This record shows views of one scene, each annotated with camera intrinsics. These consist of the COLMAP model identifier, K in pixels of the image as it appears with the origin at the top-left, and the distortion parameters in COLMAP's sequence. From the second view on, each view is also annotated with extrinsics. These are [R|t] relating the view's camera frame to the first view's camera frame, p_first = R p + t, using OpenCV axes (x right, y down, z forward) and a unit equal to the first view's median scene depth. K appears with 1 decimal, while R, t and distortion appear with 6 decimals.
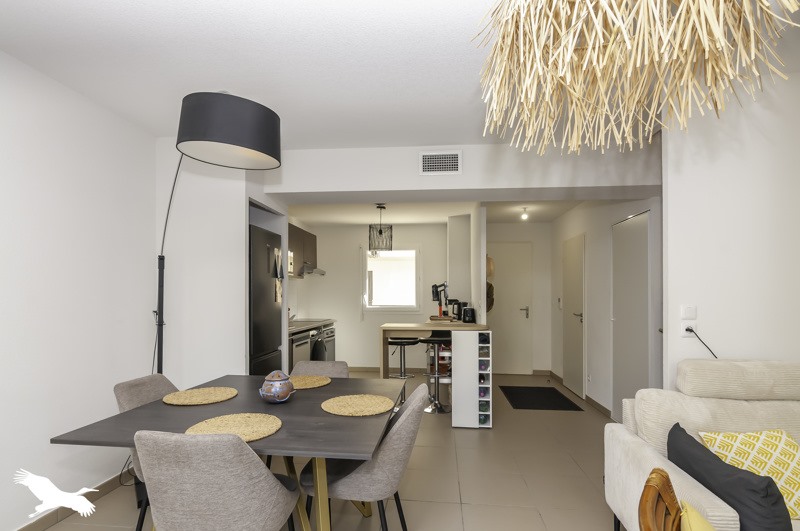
lens RADIAL K [[395.5, 0, 401.8], [0, 395.5, 290.7], [0, 0, 1]] dist [-0.003154, -0.000358]
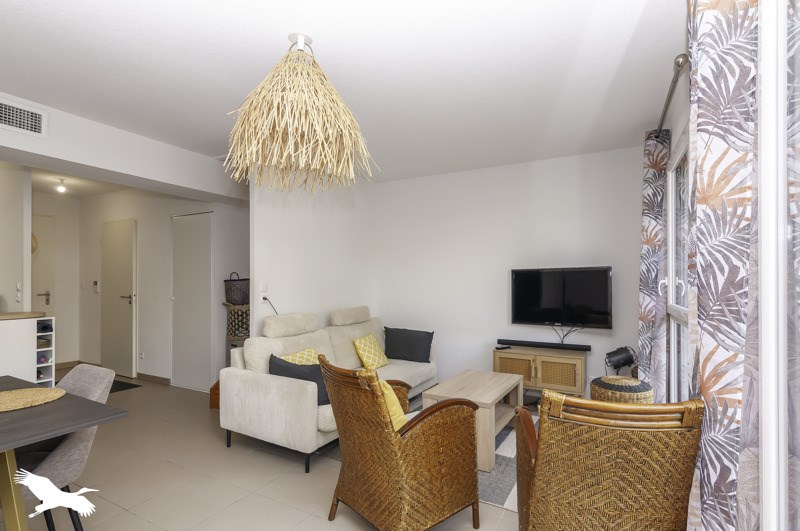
lens RADIAL K [[395.5, 0, 399.8], [0, 395.5, 272.0], [0, 0, 1]] dist [-0.003154, -0.000358]
pose [[0.382491, 0.016914, 0.923804, -0.297344], [-0.008933, 0.999853, -0.014607, 0.006867], [-0.923916, -0.002665, 0.382586, -0.057018]]
